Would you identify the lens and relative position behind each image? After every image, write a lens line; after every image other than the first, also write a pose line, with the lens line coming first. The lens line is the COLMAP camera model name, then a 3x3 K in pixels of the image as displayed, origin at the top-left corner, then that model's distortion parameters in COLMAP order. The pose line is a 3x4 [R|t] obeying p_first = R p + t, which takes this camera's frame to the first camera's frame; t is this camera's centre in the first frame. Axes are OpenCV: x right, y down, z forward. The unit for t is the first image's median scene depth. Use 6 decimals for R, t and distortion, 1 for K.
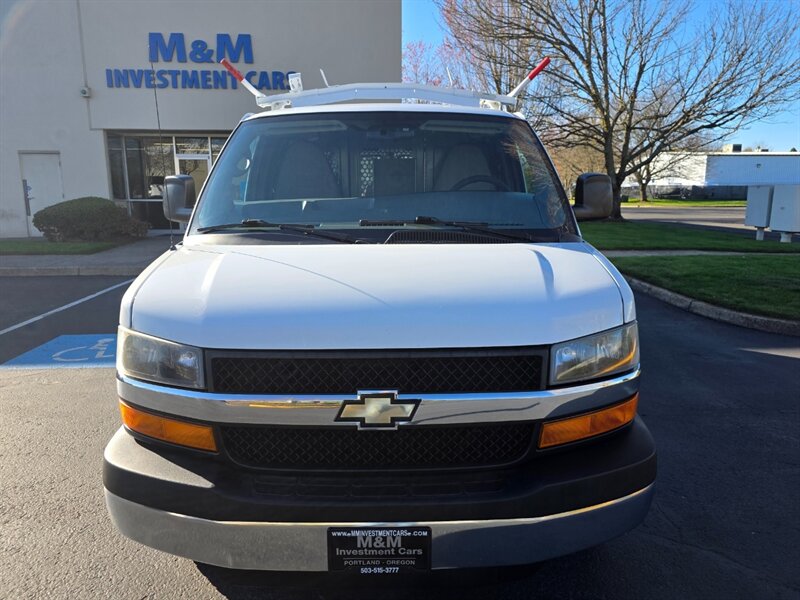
lens RADIAL K [[564.6, 0, 400.0], [0, 564.6, 300.0], [0, 0, 1]] dist [0.038264, -0.035239]
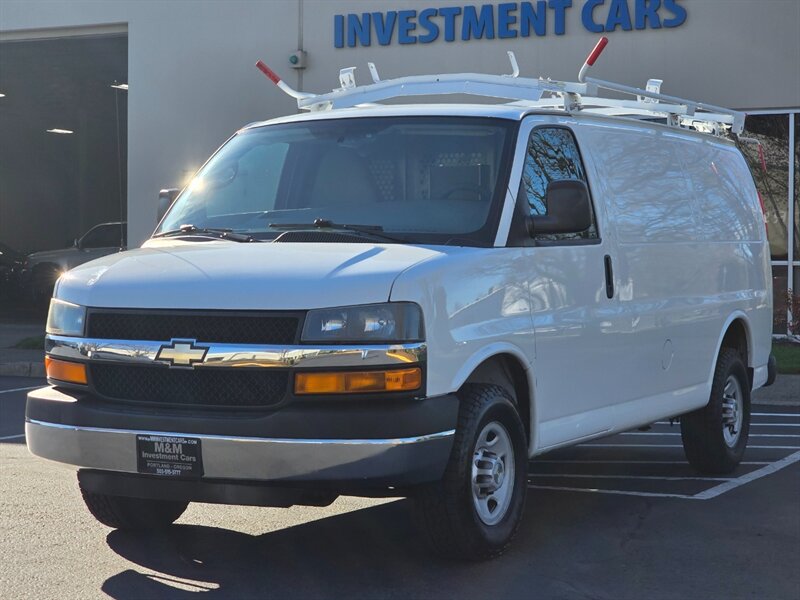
lens RADIAL K [[1589.1, 0, 400.0], [0, 1589.1, 300.0], [0, 0, 1]] dist [-0.392703, 5.166031]
pose [[0.885908, 0.015373, -0.463606, 0.228917], [-0.090981, 0.985796, -0.141166, 0.059040], [0.454851, 0.167239, 0.874724, -0.217590]]
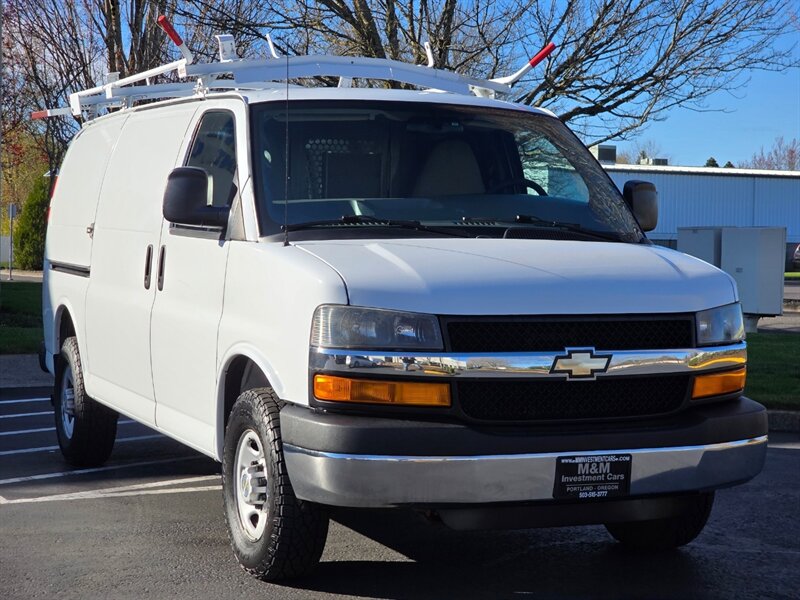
lens RADIAL K [[1589.1, 0, 400.0], [0, 1589.1, 300.0], [0, 0, 1]] dist [-0.392703, 5.166031]
pose [[0.922456, 0.005215, 0.386066, -0.182393], [0.053610, 0.988493, -0.141448, 0.055699], [-0.382361, 0.151177, 0.911562, -0.208345]]
